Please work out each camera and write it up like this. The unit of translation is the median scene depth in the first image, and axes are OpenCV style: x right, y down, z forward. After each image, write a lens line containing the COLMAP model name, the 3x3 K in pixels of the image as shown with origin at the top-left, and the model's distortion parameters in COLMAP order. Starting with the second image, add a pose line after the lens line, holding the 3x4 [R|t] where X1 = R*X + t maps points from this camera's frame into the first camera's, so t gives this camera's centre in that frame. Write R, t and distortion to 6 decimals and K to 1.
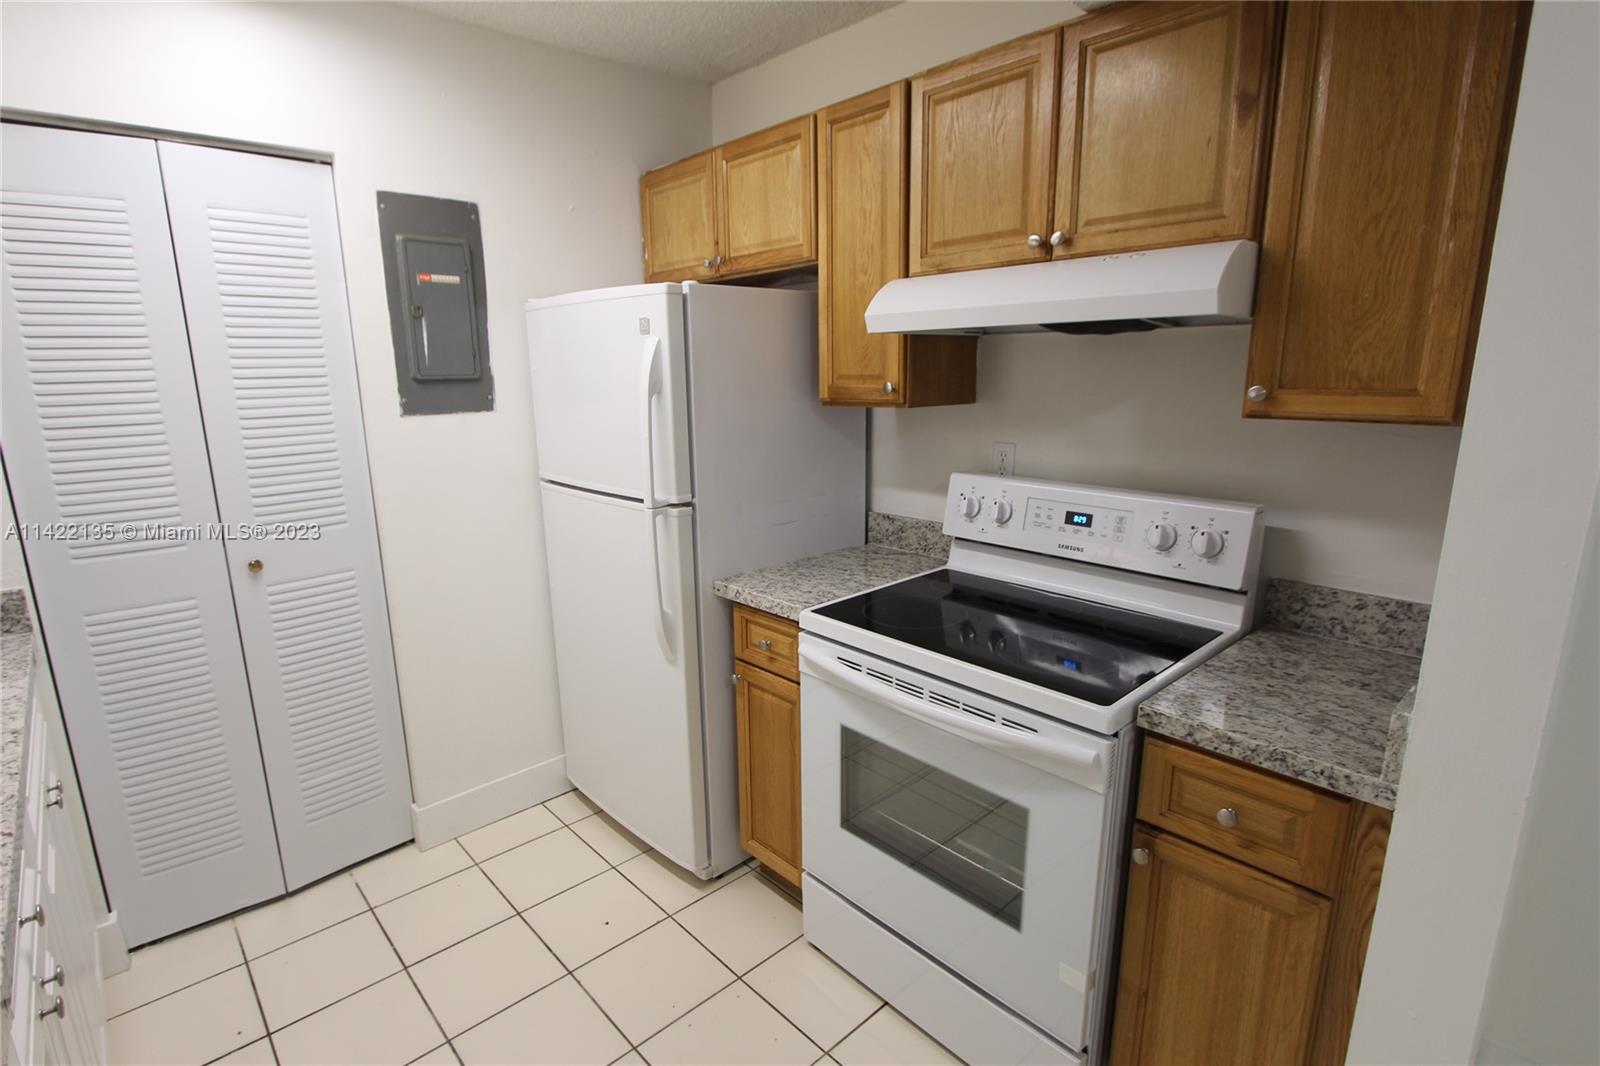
lens RADIAL K [[782.1, 0, 795.9], [0, 782.1, 532.8], [0, 0, 1]] dist [-0.020784, 0.002403]
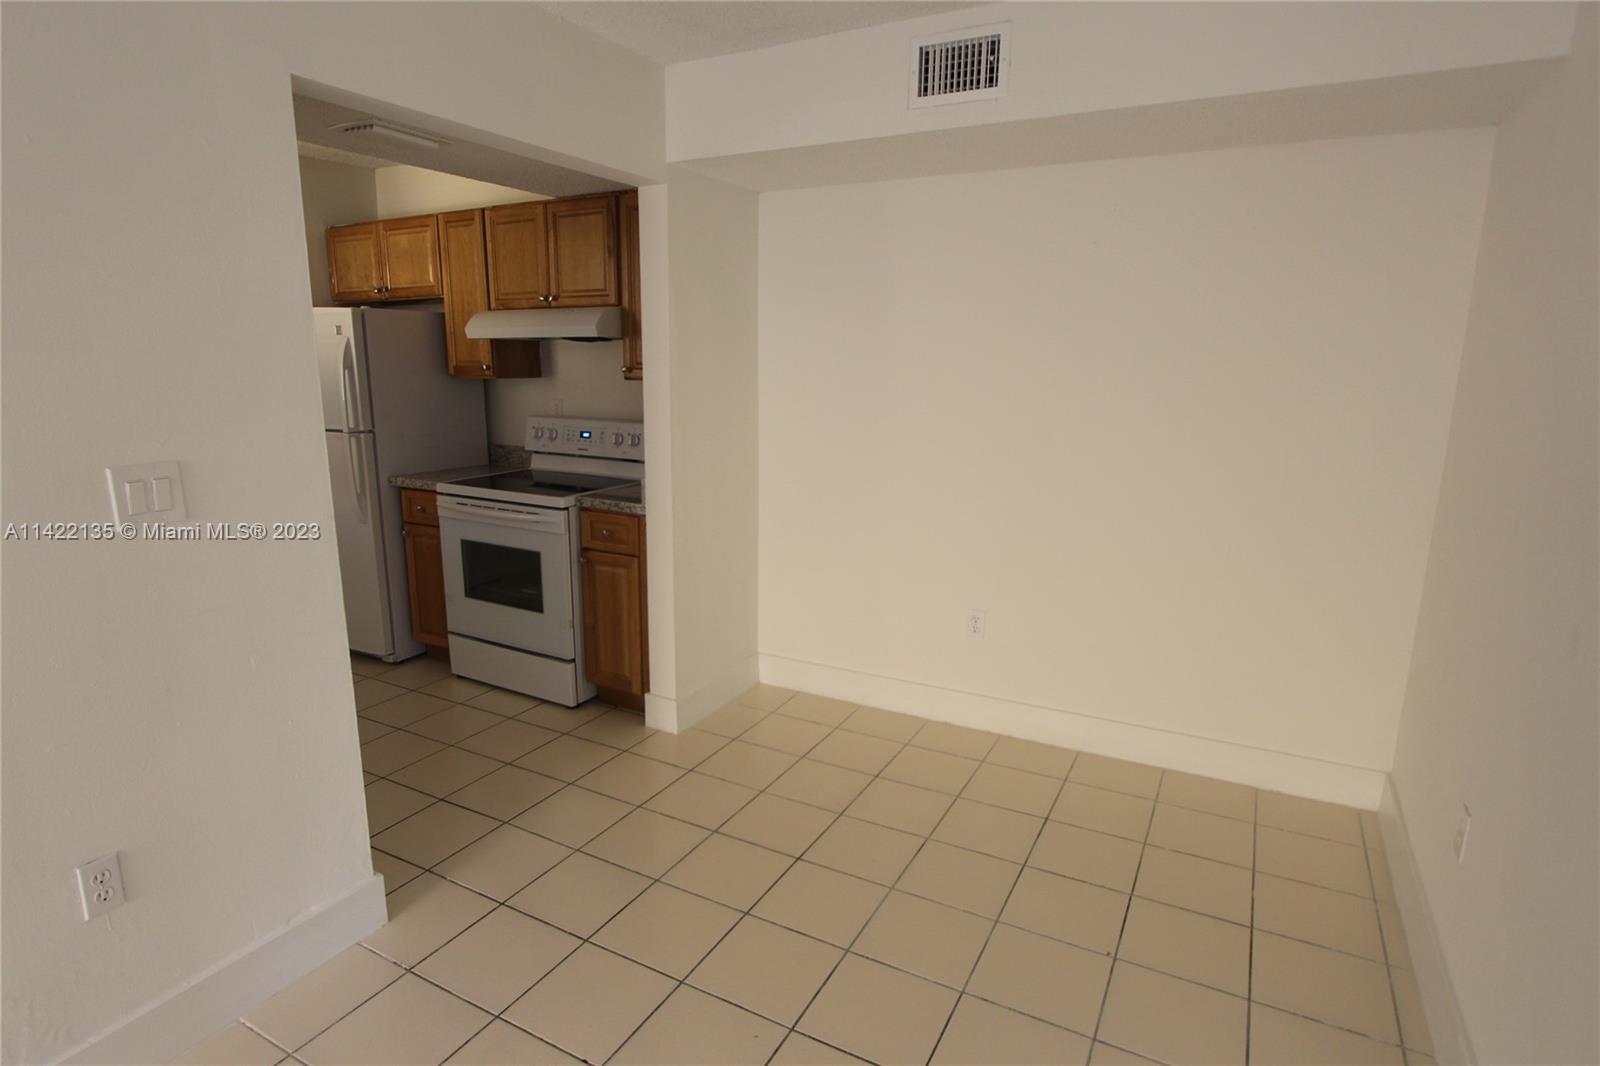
lens RADIAL K [[858.5, 0, 788.5], [0, 858.5, 546.4], [0, 0, 1]] dist [-0.017458, -0.000556]
pose [[0.949406, -0.045793, 0.310696, 0.151151], [0.042492, 0.998945, 0.017388, 0.234059], [-0.311164, -0.003306, 0.950350, -1.159291]]
